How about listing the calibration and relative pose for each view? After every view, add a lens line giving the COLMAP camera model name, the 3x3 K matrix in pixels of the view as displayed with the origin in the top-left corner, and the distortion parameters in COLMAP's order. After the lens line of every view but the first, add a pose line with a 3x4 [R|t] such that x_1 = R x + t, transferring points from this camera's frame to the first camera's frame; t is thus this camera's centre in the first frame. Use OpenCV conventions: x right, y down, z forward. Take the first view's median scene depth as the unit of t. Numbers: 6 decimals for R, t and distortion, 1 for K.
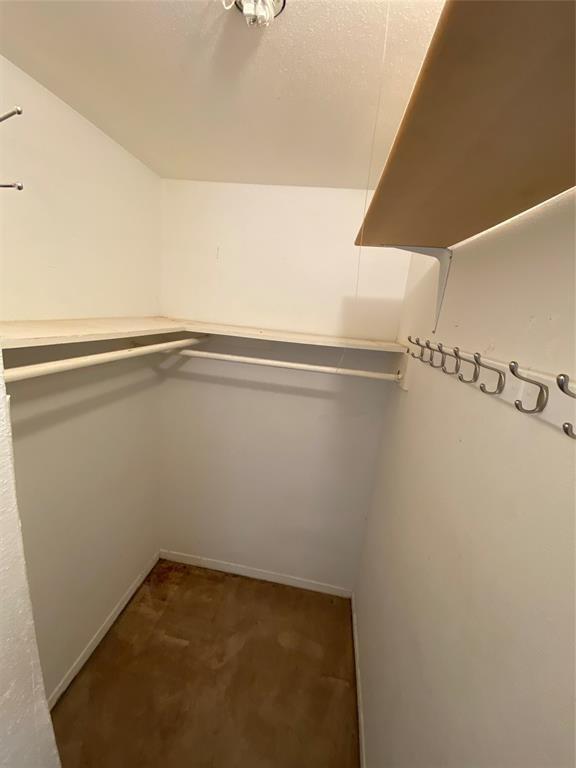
lens RADIAL K [[311.5, 0, 290.9], [0, 311.5, 384.9], [0, 0, 1]] dist [0.028113, -0.025192]
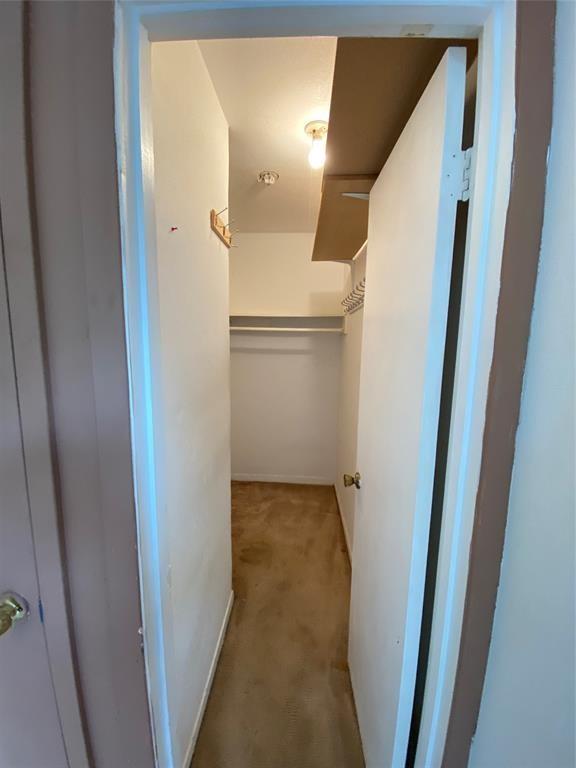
lens RADIAL K [[311.5, 0, 290.9], [0, 311.5, 384.9], [0, 0, 1]] dist [0.028113, -0.025192]
pose [[0.992440, -0.091633, 0.081647, -0.115424], [0.097413, 0.992789, -0.069866, 0.326320], [-0.074656, 0.077291, 0.994210, -0.644711]]
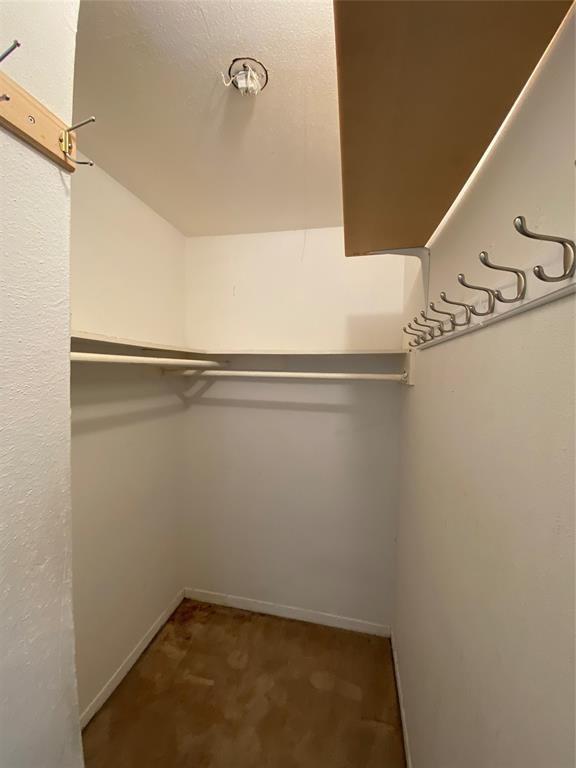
lens RADIAL K [[311.5, 0, 290.9], [0, 311.5, 384.9], [0, 0, 1]] dist [0.028113, -0.025192]
pose [[0.994707, -0.074952, -0.070281, 0.029689], [0.060062, 0.979135, -0.194132, 0.151417], [0.083366, 0.188883, 0.978455, -0.046957]]
